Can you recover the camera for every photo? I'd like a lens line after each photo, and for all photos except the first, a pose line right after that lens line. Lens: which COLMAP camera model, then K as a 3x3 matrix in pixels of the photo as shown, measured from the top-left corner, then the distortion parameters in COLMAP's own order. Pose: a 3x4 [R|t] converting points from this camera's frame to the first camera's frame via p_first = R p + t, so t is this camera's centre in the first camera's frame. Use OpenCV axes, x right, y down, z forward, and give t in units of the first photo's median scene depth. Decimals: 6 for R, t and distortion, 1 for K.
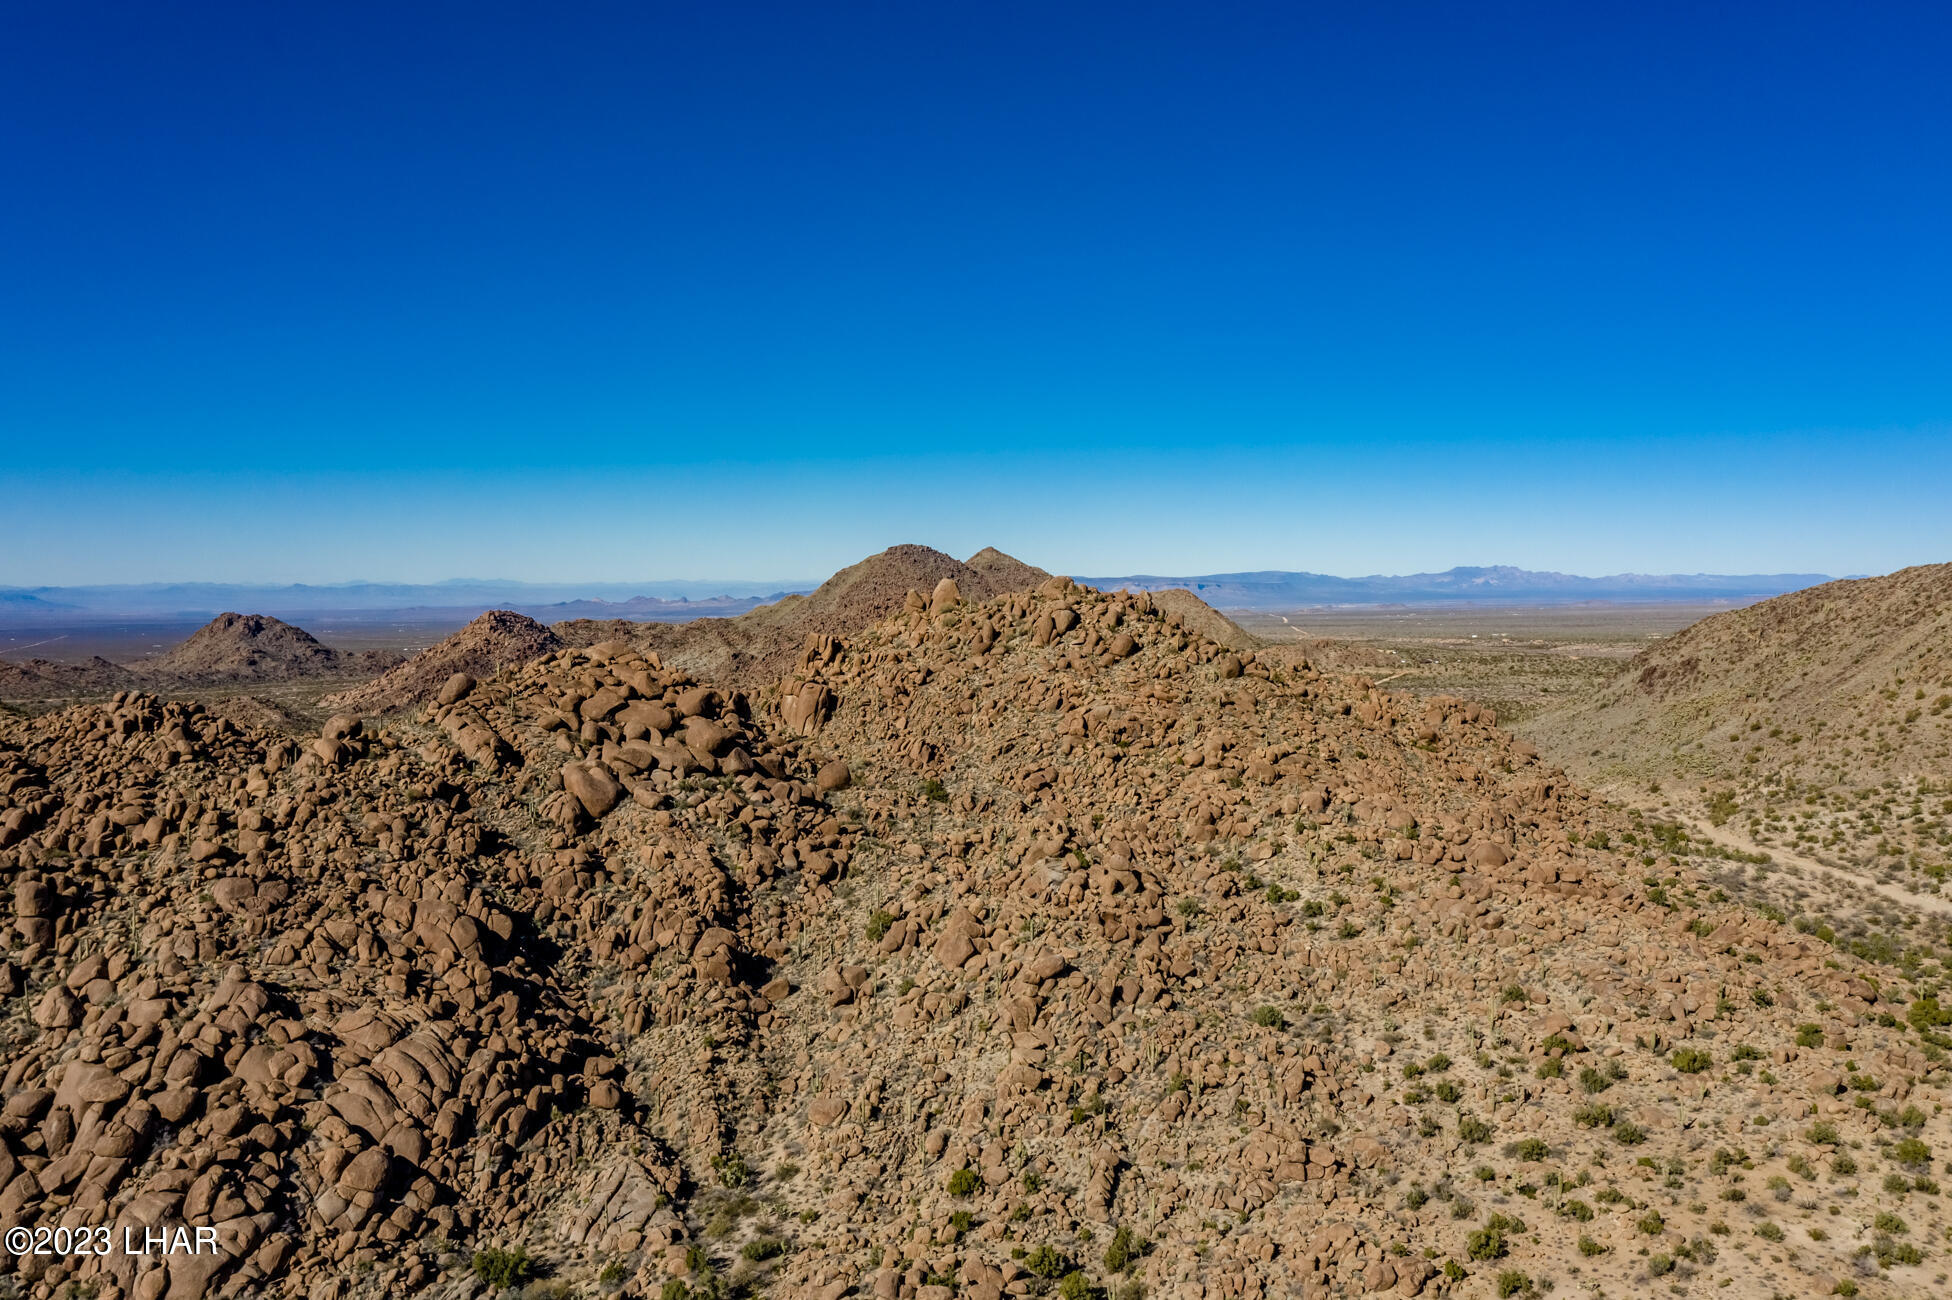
lens RADIAL K [[1549.7, 0, 974.1], [0, 1549.7, 671.1], [0, 0, 1]] dist [-0.000979, 0.003463]
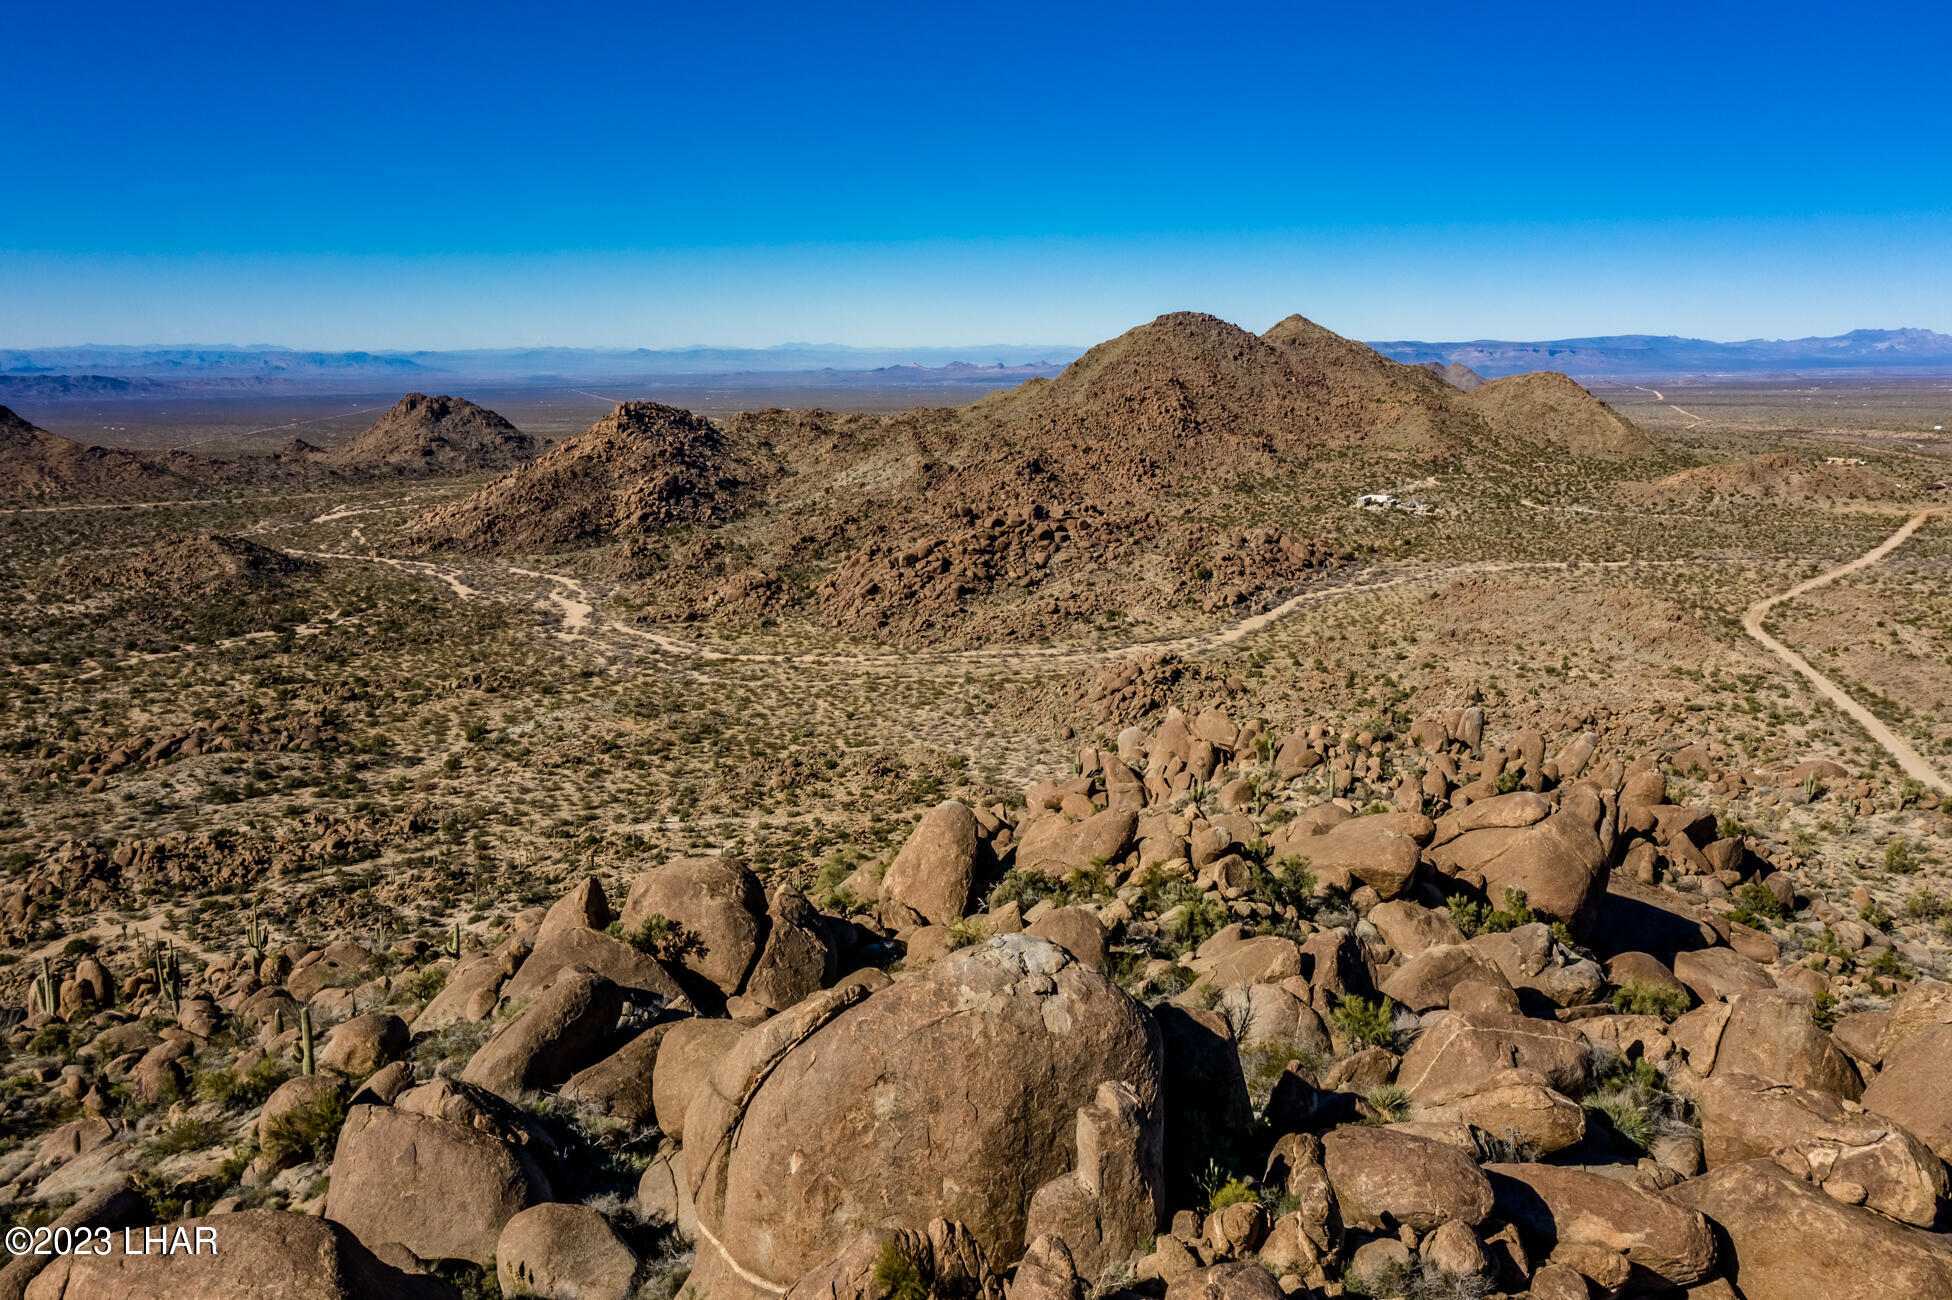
lens RADIAL K [[1549.7, 0, 982.6], [0, 1549.7, 626.1], [0, 0, 1]] dist [-0.000979, 0.003463]
pose [[0.979895, 0.035857, -0.196264, 0.086139], [-0.011861, 0.992447, 0.122096, -0.107258], [0.199160, -0.117313, 0.972920, 1.152174]]
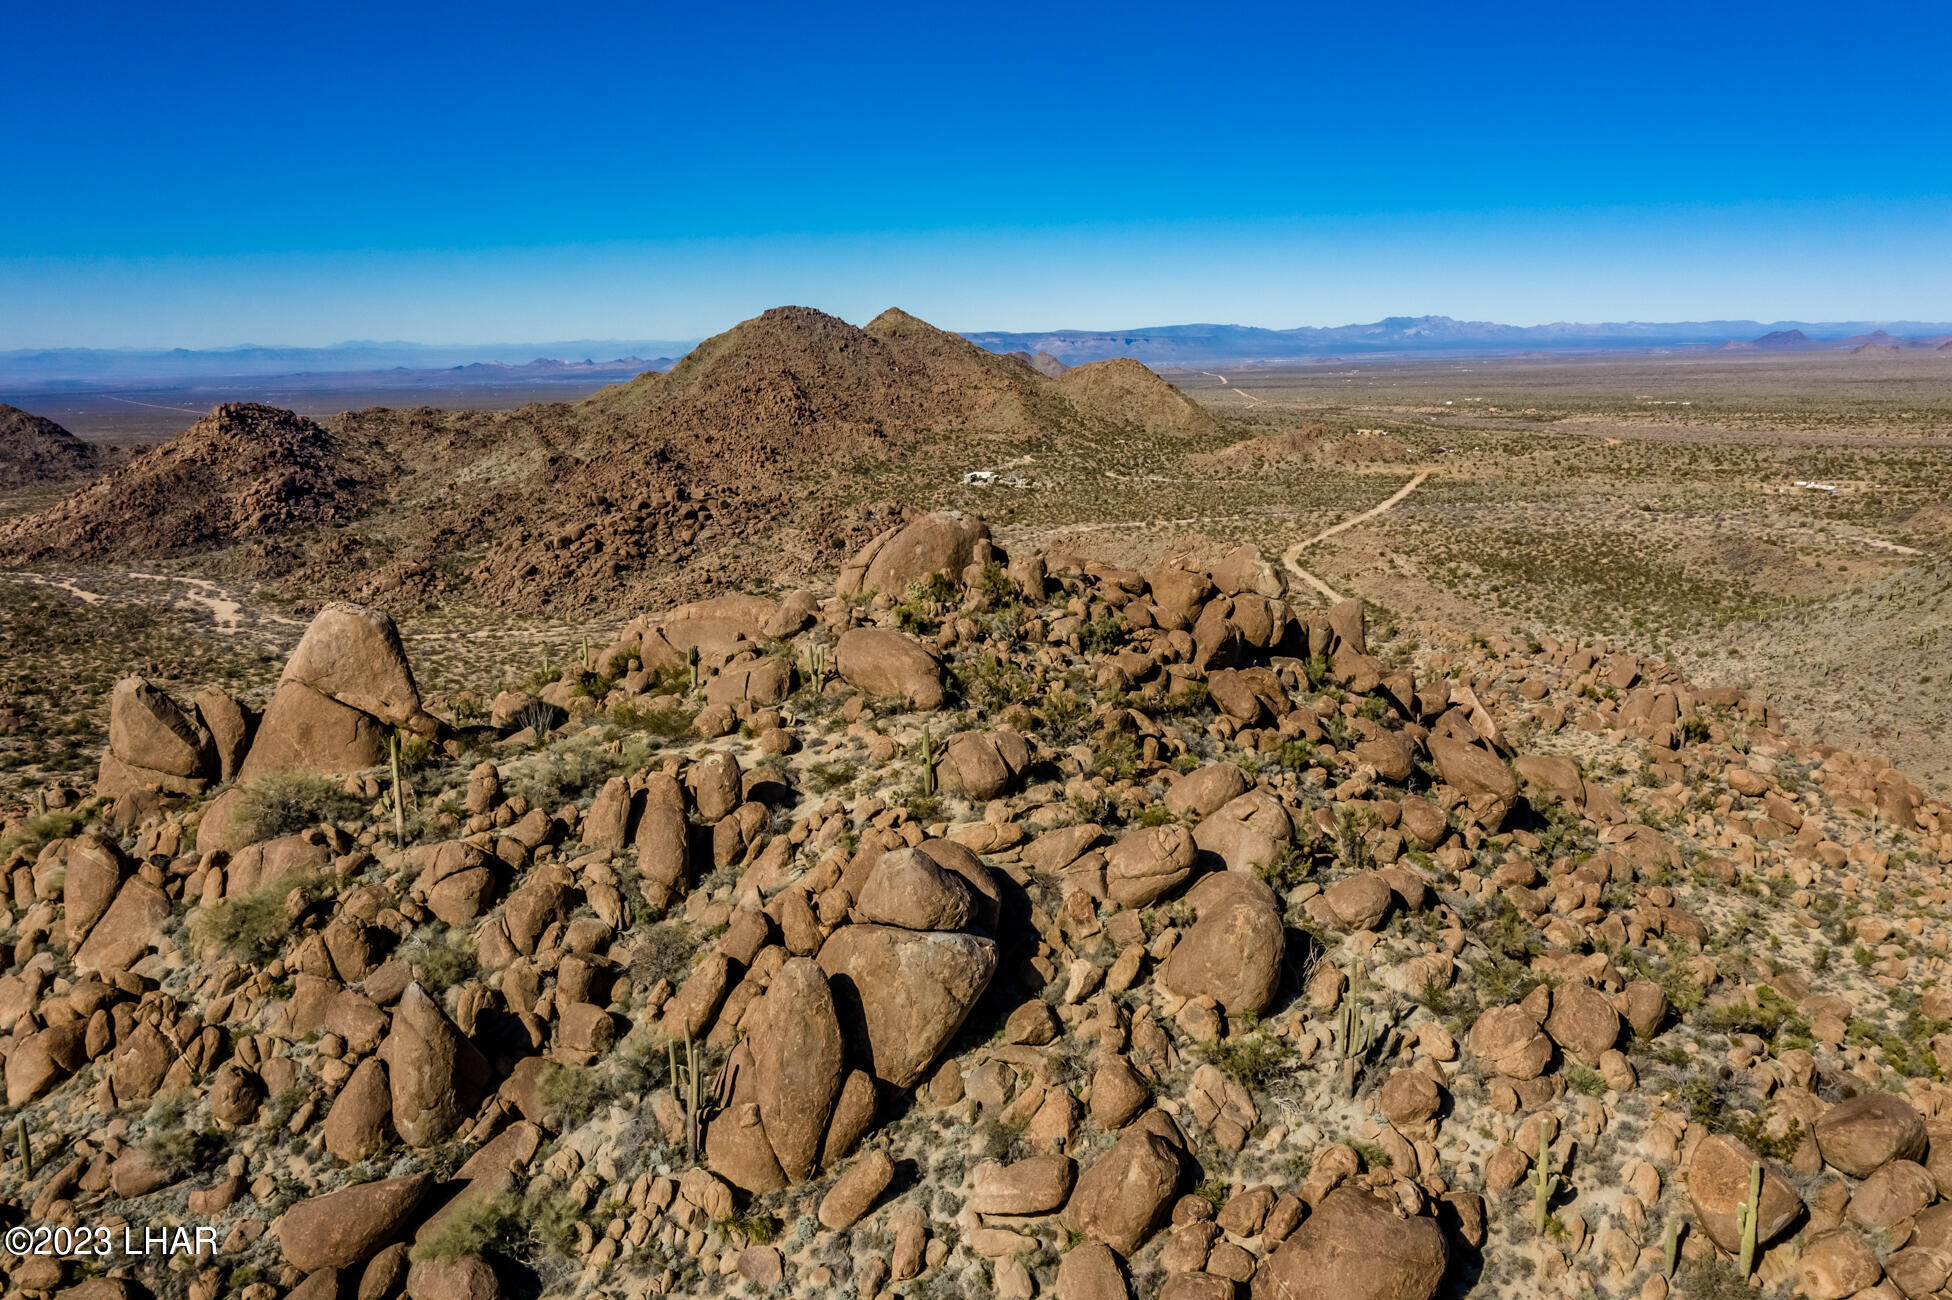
lens RADIAL K [[1549.7, 0, 984.0], [0, 1549.7, 696.2], [0, 0, 1]] dist [-0.000979, 0.003463]
pose [[0.998394, -0.023011, 0.051762, 0.061757], [0.013932, 0.985453, 0.169374, -0.091782], [-0.054906, -0.168381, 0.984192, 0.933325]]
